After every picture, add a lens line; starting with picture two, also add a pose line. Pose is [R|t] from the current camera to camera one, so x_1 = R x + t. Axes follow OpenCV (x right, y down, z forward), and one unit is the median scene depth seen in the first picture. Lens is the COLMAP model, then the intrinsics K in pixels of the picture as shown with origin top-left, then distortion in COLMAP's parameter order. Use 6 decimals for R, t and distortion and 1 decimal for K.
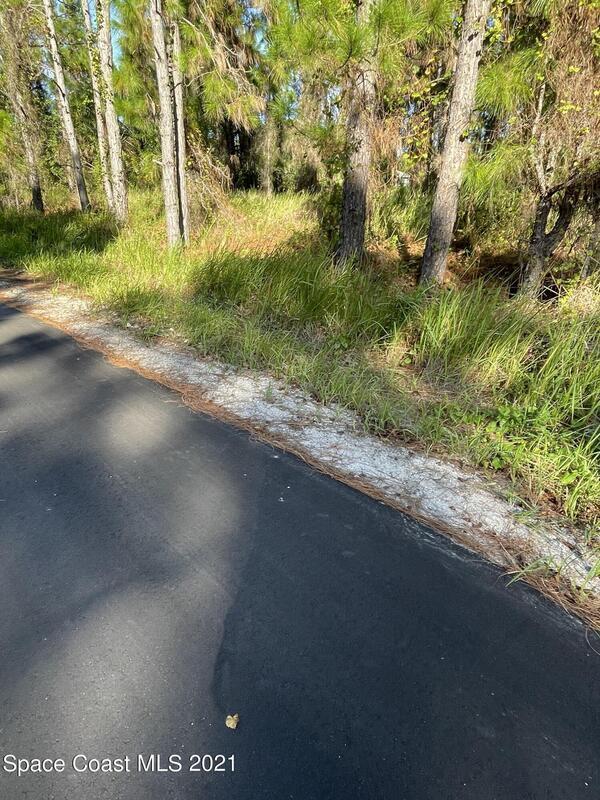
lens RADIAL K [[481.0, 0, 302.9], [0, 481.0, 401.2], [0, 0, 1]] dist [-0.030666, 0.017614]
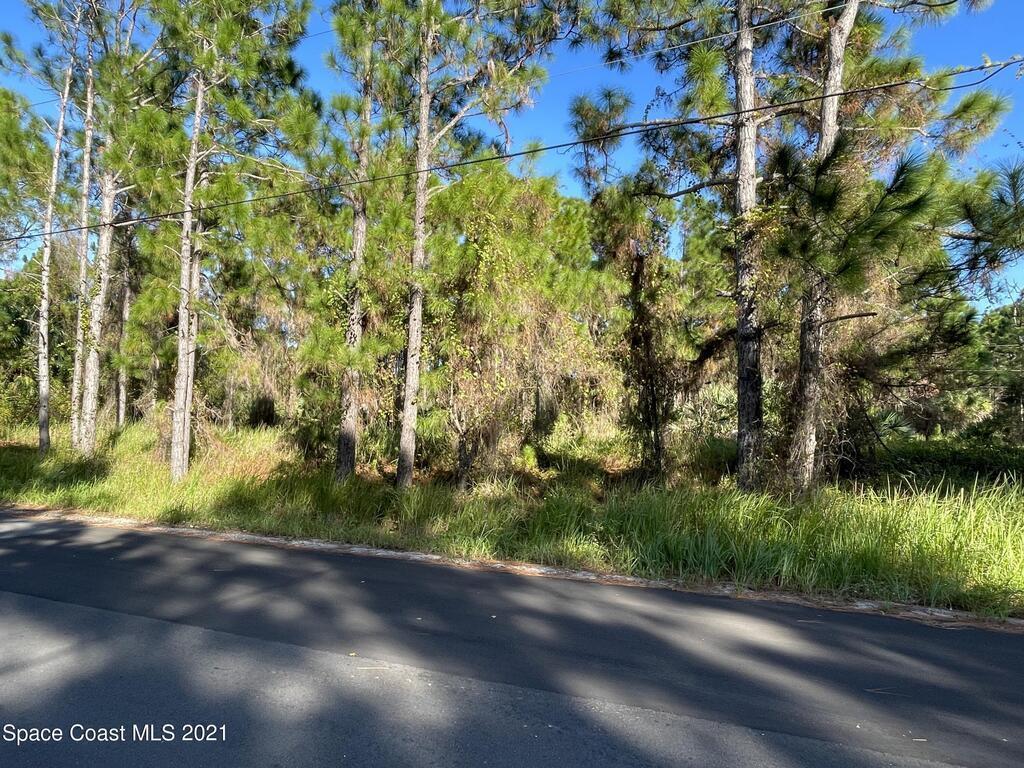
lens RADIAL K [[615.6, 0, 510.6], [0, 615.6, 386.3], [0, 0, 1]] dist [-0.030666, 0.017614]
pose [[0.908691, 0.015049, 0.417198, -0.169798], [0.171030, 0.898215, -0.404917, 0.215811], [-0.380827, 0.439298, 0.813626, -0.597420]]
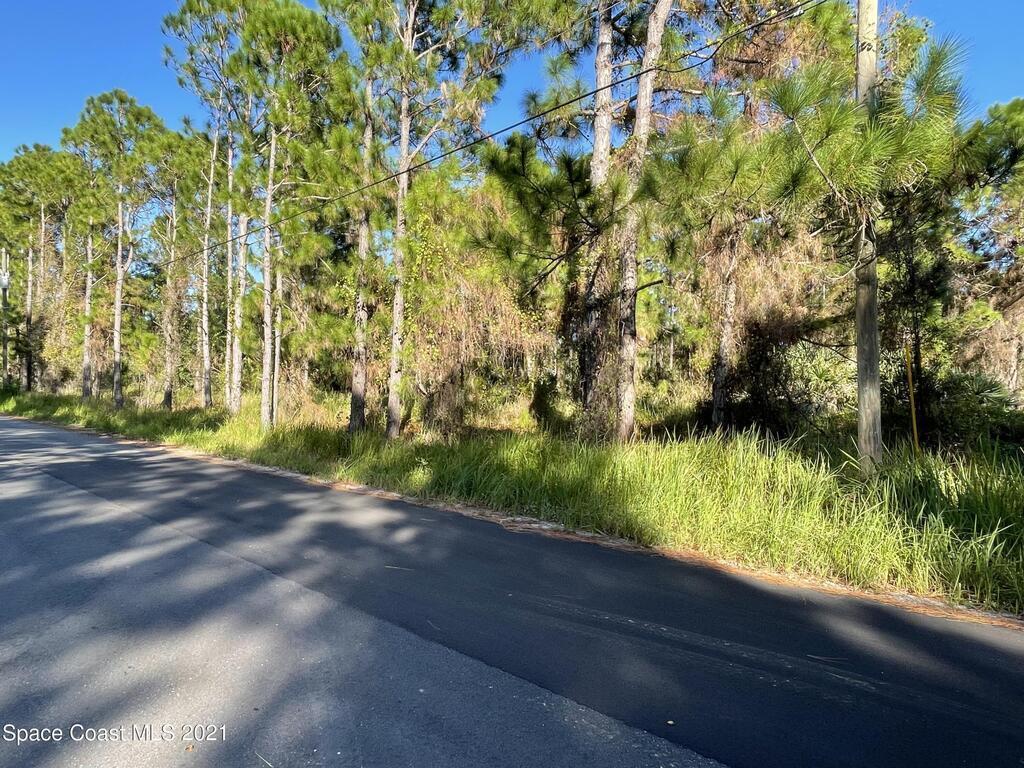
lens RADIAL K [[615.6, 0, 510.6], [0, 615.6, 386.3], [0, 0, 1]] dist [-0.030666, 0.017614]
pose [[0.997847, -0.003306, 0.065506, 0.417908], [0.029817, 0.912427, -0.408151, 0.406890], [-0.058420, 0.409225, 0.910561, -0.952135]]
